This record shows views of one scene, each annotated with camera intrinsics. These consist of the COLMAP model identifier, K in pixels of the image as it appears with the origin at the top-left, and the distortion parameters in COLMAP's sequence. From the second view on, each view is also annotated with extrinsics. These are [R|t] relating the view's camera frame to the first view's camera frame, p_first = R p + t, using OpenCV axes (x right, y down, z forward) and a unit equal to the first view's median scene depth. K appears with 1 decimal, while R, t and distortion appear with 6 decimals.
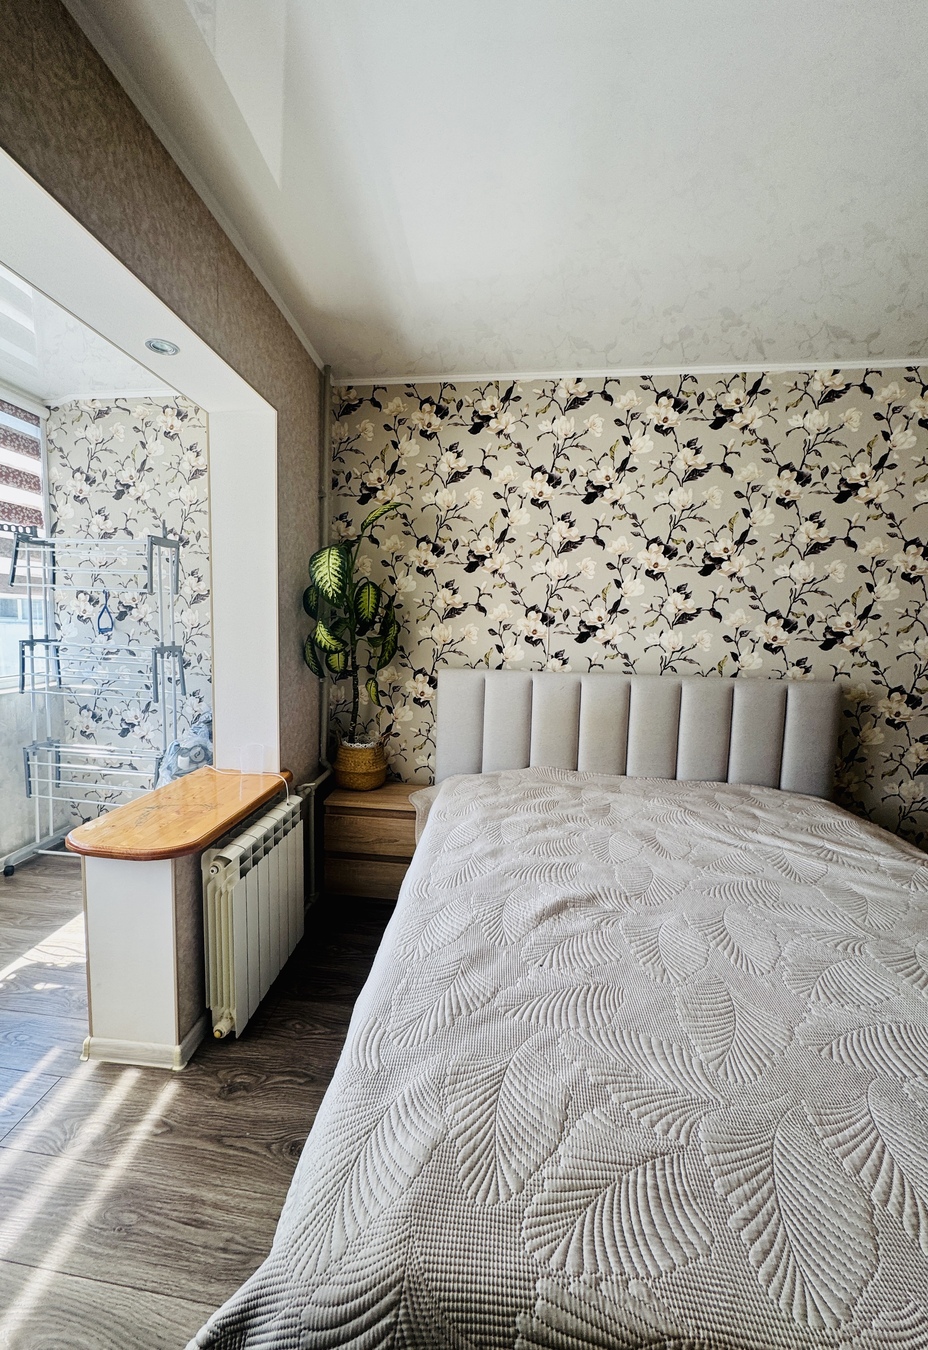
lens RADIAL K [[652.8, 0, 463.2], [0, 652.8, 682.2], [0, 0, 1]] dist [0.006944, 0.000284]
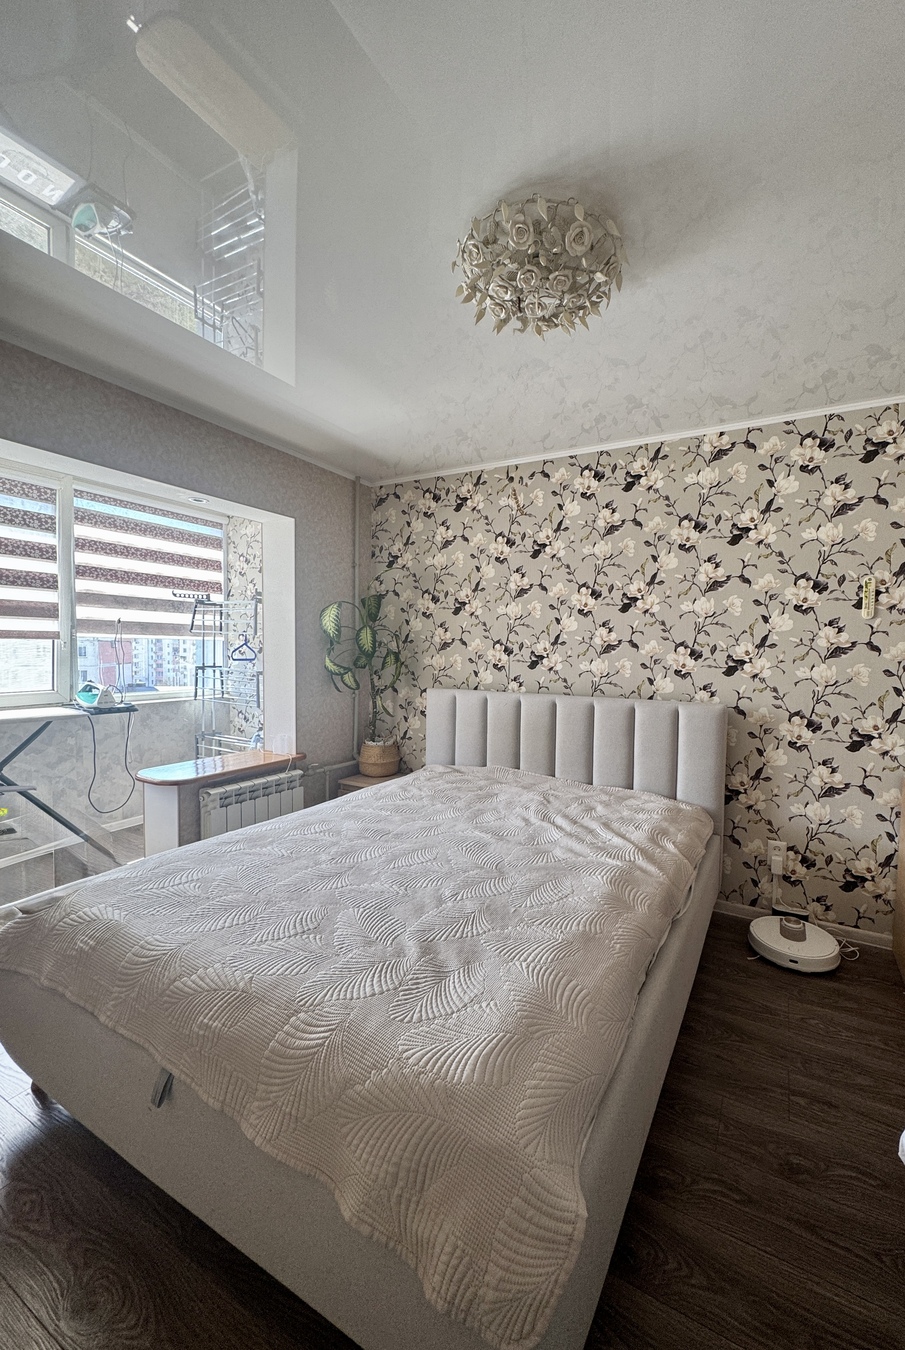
lens RADIAL K [[575.7, 0, 455.7], [0, 575.7, 668.6], [0, 0, 1]] dist [0.008208, 0.000290]
pose [[0.933697, 0.005461, -0.358021, 0.425004], [-0.031855, 0.997186, -0.067865, 0.016943], [0.356643, 0.074770, 0.931244, -0.065807]]
